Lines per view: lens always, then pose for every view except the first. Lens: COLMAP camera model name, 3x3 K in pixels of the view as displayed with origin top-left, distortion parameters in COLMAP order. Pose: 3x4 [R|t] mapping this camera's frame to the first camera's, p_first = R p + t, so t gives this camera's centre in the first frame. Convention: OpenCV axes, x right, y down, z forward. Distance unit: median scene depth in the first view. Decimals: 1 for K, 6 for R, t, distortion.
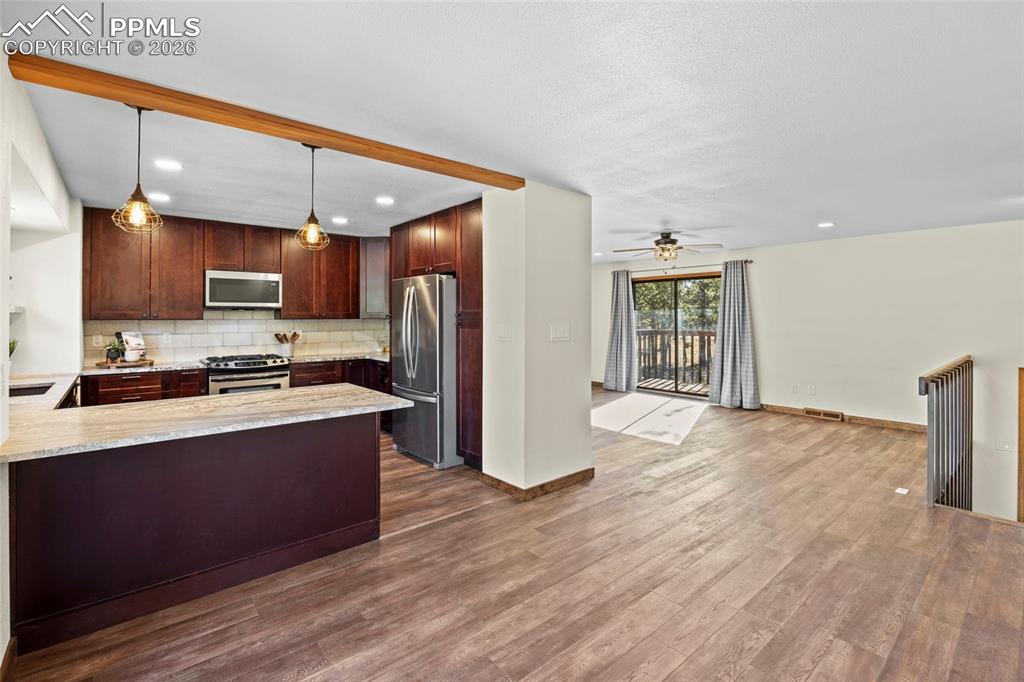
lens RADIAL K [[469.7, 0, 504.3], [0, 469.7, 312.8], [0, 0, 1]] dist [-0.017807, 0.004318]
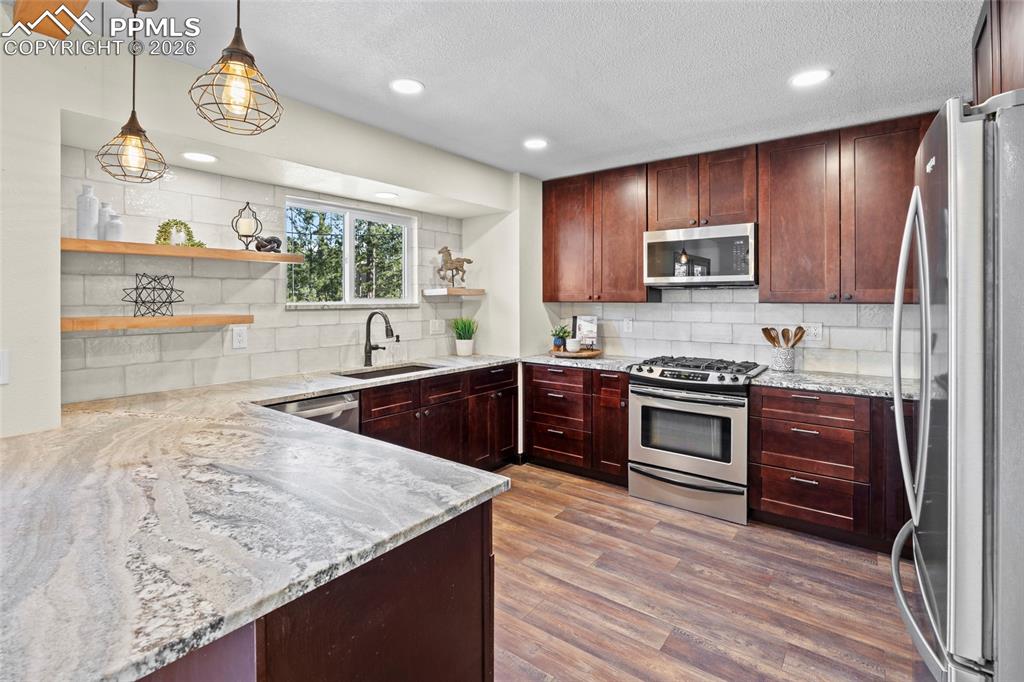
lens RADIAL K [[469.7, 0, 514.2], [0, 469.7, 295.8], [0, 0, 1]] dist [-0.017807, 0.004318]
pose [[0.221690, -0.004862, -0.975105, 0.009856], [0.008727, 0.999957, -0.003002, 0.005307], [0.975078, -0.007844, 0.221723, 0.695361]]
